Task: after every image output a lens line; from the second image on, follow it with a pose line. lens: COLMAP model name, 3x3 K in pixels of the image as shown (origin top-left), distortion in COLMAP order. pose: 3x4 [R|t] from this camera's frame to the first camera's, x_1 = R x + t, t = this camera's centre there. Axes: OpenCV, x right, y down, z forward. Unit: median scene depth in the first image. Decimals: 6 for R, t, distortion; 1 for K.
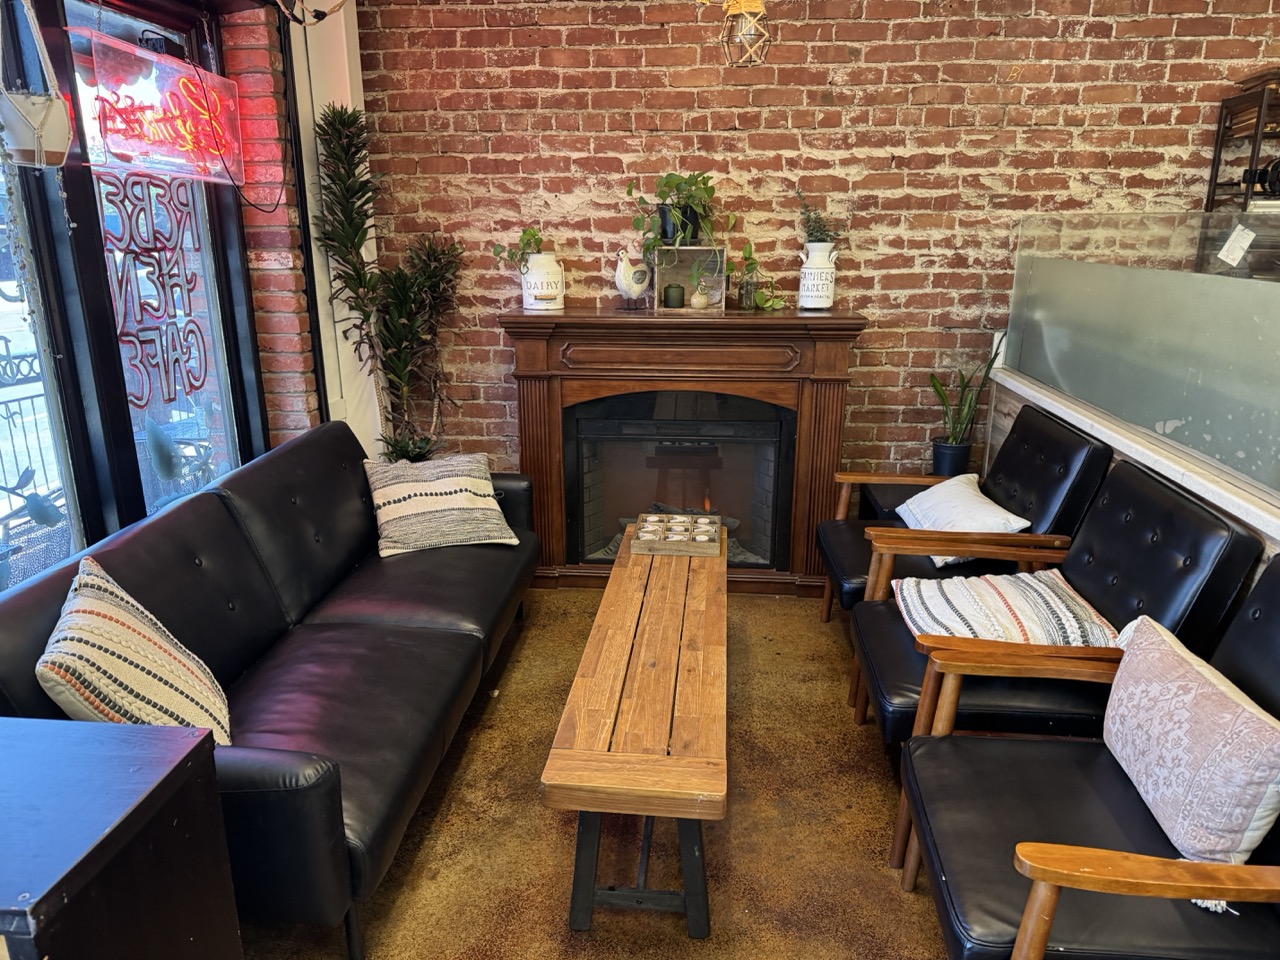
lens RADIAL K [[887.8, 0, 629.7], [0, 887.8, 480.9], [0, 0, 1]] dist [0.043148, -0.050889]
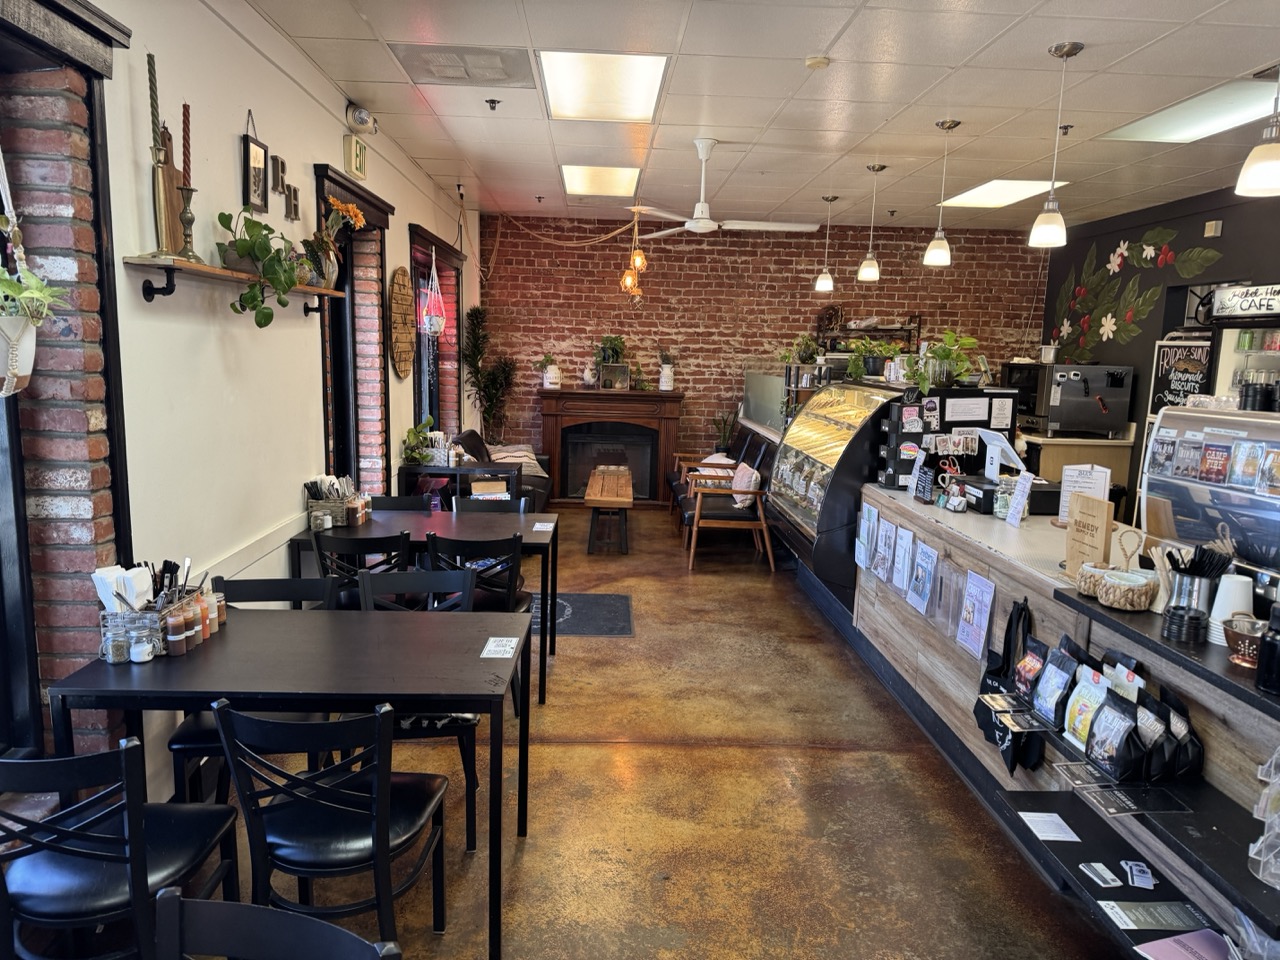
lens RADIAL K [[887.8, 0, 640.4], [0, 887.8, 484.9], [0, 0, 1]] dist [0.043148, -0.050889]
pose [[0.991473, 0.009846, 0.129940, -0.174560], [0.006875, 0.991800, -0.127615, 0.374518], [-0.130131, 0.127420, 0.983275, -1.356159]]
